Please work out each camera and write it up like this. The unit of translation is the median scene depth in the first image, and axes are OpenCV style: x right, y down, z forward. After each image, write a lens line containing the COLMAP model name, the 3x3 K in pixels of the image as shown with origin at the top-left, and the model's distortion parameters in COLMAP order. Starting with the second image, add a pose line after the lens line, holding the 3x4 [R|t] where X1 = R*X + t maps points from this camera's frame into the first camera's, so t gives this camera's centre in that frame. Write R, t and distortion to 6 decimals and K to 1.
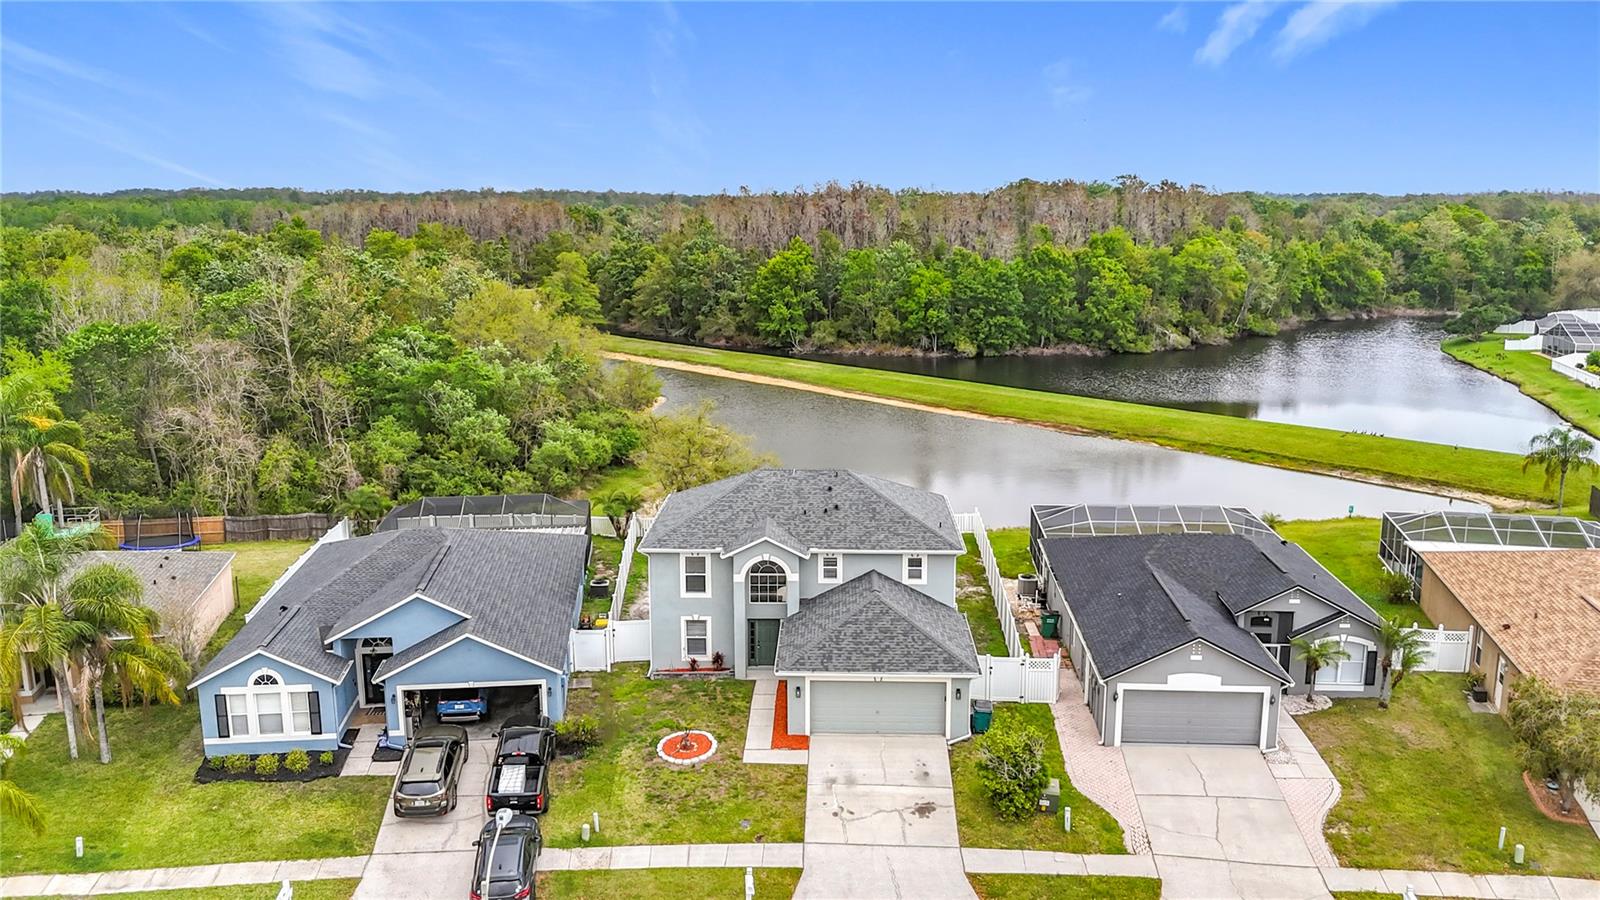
lens RADIAL K [[1257.6, 0, 793.6], [0, 1257.6, 418.1], [0, 0, 1]] dist [0.009909, -0.082474]
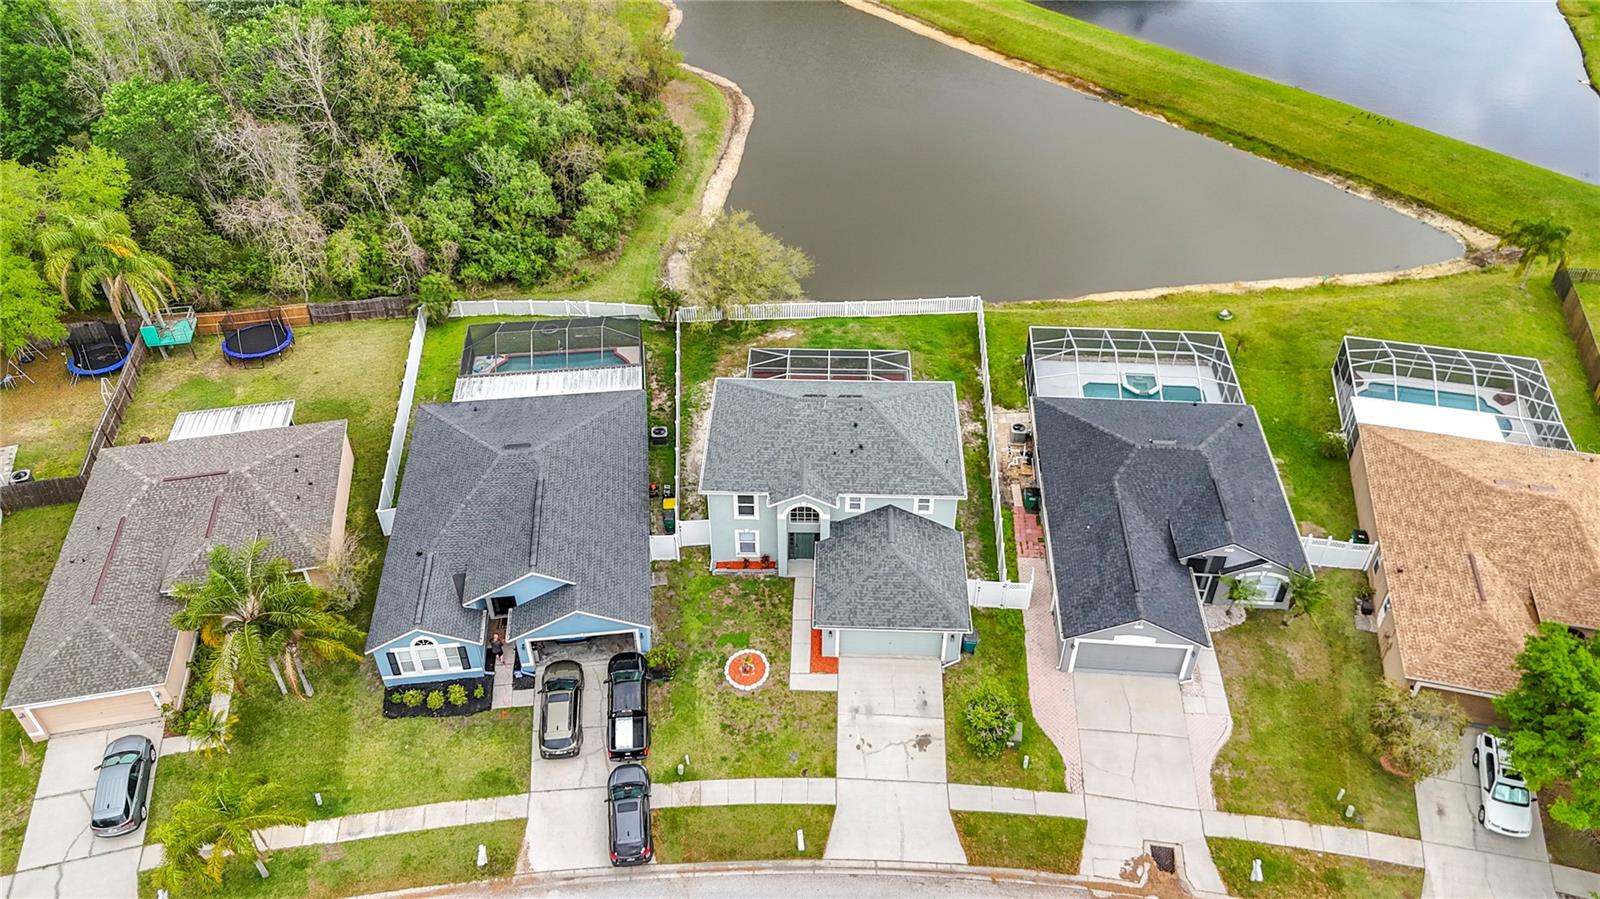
lens RADIAL K [[1192.0, 0, 795.0], [0, 1192.0, 440.7], [0, 0, 1]] dist [0.084694, -0.092816]
pose [[0.999997, -0.000014, -0.002501, -0.028441], [0.001250, 0.868905, 0.494977, -0.538213], [0.002167, -0.494979, 0.868902, 0.016115]]
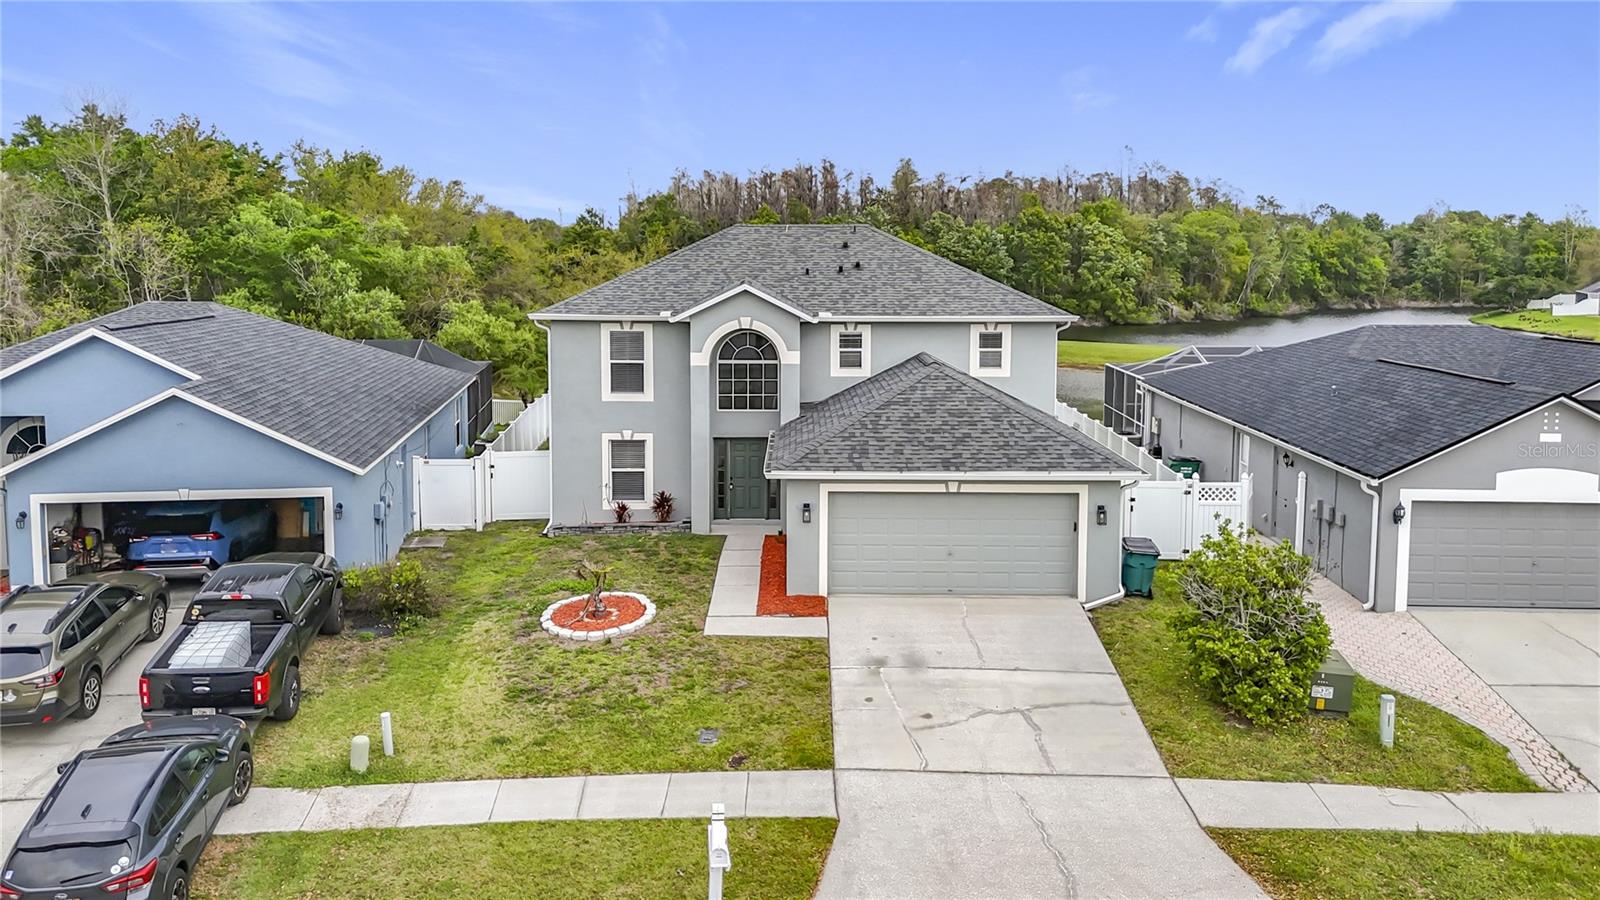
lens RADIAL K [[1210.7, 0, 794.9], [0, 1210.7, 371.1], [0, 0, 1]] dist [0.088235, -0.099935]
pose [[0.999451, 0.003102, 0.032980, -0.017753], [-0.000339, 0.996512, -0.083445, 0.187711], [-0.033123, 0.083388, 0.995966, 0.442525]]
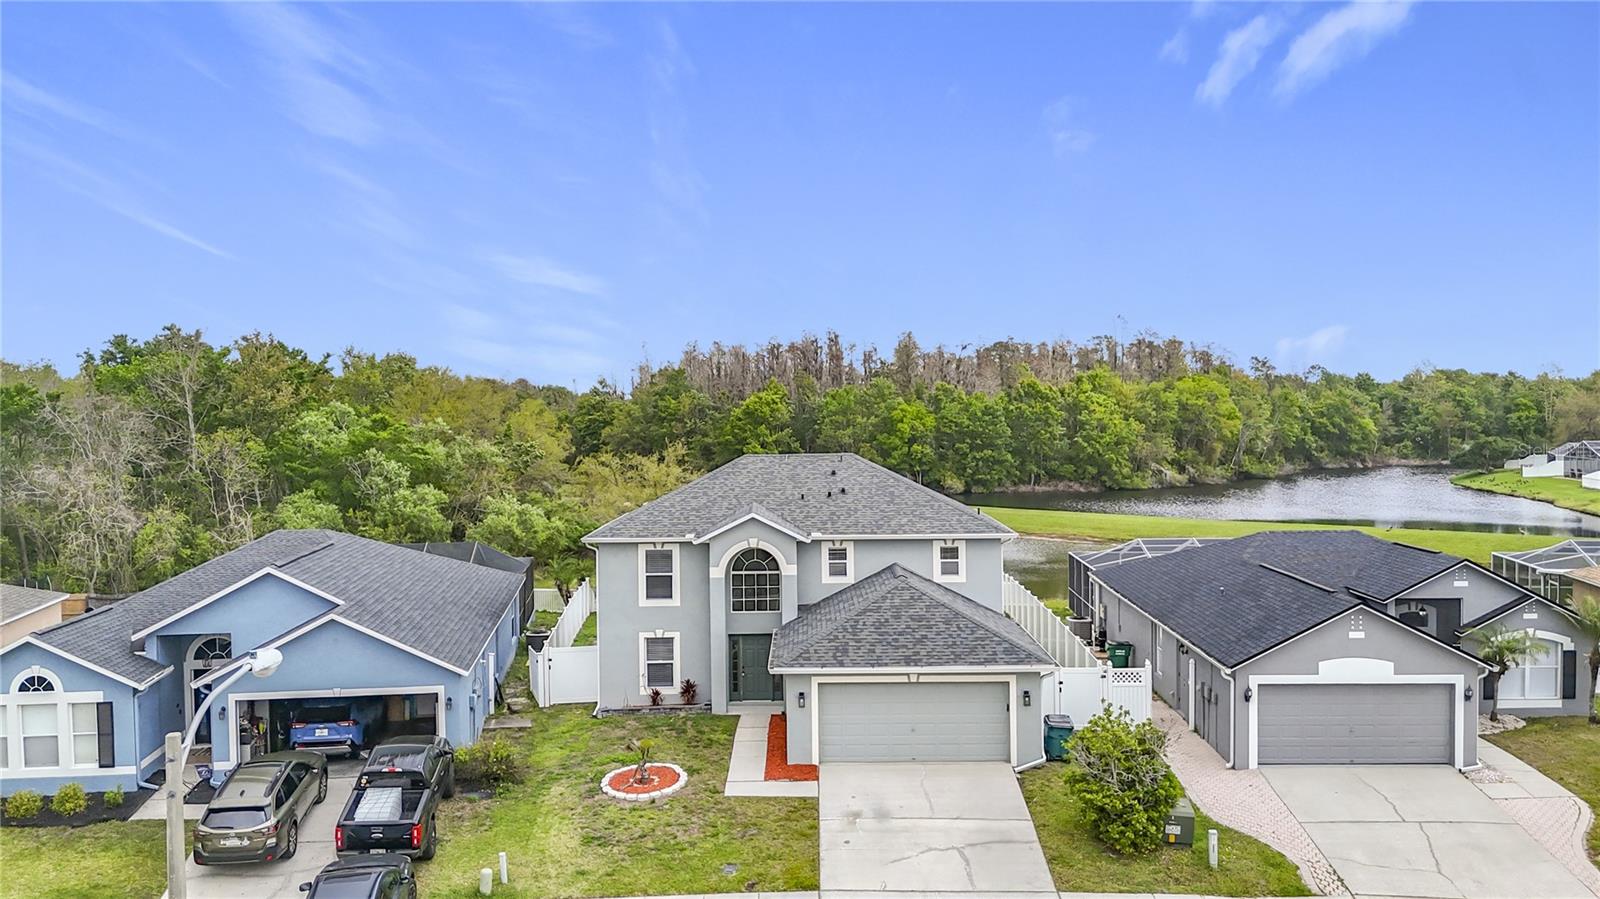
lens RADIAL K [[1239.6, 0, 794.8], [0, 1239.6, 420.8], [0, 0, 1]] dist [0.030914, -0.081766]
pose [[0.999641, -0.009195, 0.025153, -0.015399], [0.013239, 0.986089, -0.165690, 0.167011], [-0.023279, 0.165964, 0.985857, 0.263703]]
